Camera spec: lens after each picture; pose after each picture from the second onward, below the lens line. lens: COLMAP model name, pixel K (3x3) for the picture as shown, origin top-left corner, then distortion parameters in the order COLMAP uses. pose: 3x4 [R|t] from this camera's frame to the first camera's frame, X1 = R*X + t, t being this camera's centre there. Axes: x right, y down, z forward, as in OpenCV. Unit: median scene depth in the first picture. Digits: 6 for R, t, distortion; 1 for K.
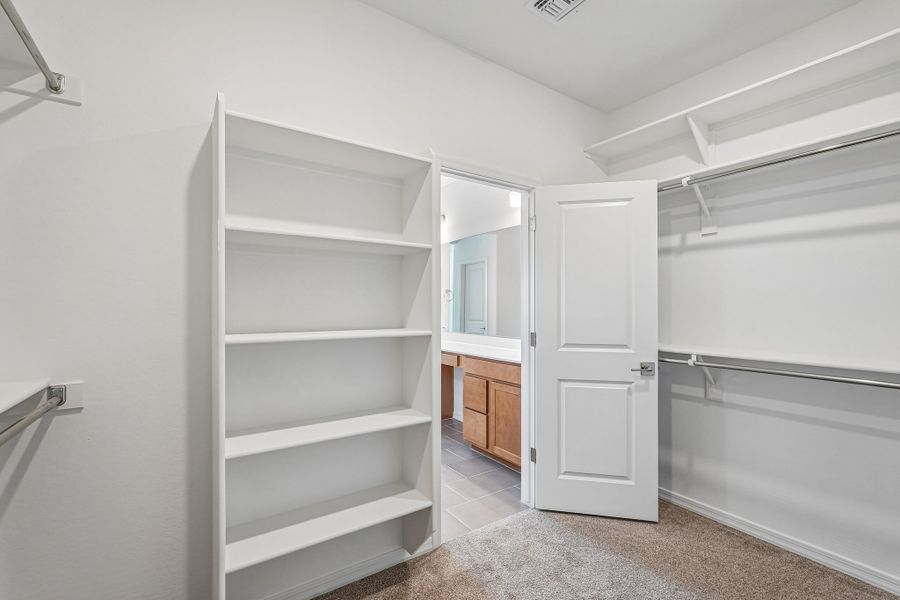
lens RADIAL K [[399.5, 0, 450.3], [0, 399.5, 303.3], [0, 0, 1]] dist [-0.009556, 0.000166]
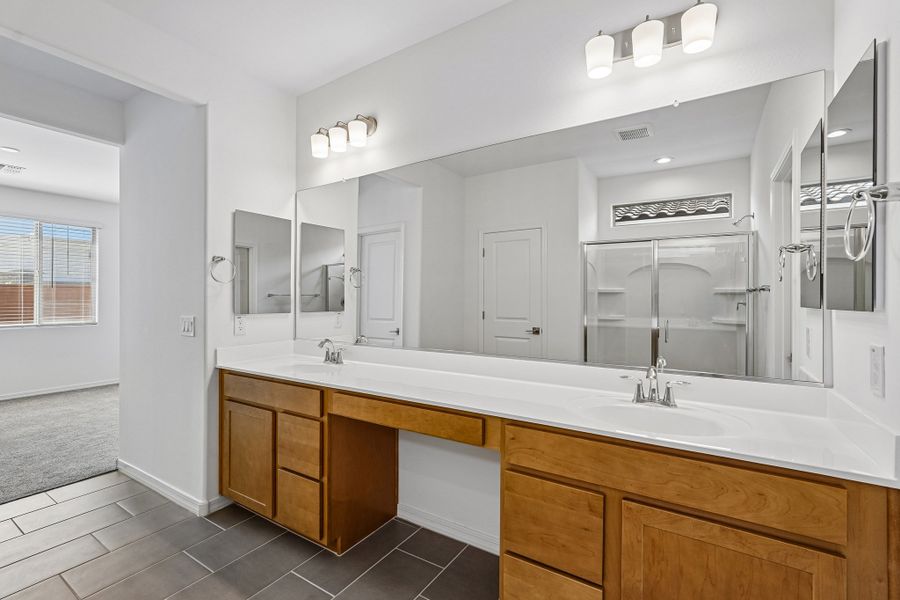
lens RADIAL K [[399.5, 0, 450.3], [0, 399.5, 303.3], [0, 0, 1]] dist [-0.009556, 0.000166]
pose [[0.920723, 0.006342, 0.390166, -0.165090], [-0.012372, 0.999840, 0.012944, 0.012413], [-0.390022, -0.016745, 0.920653, 0.651635]]
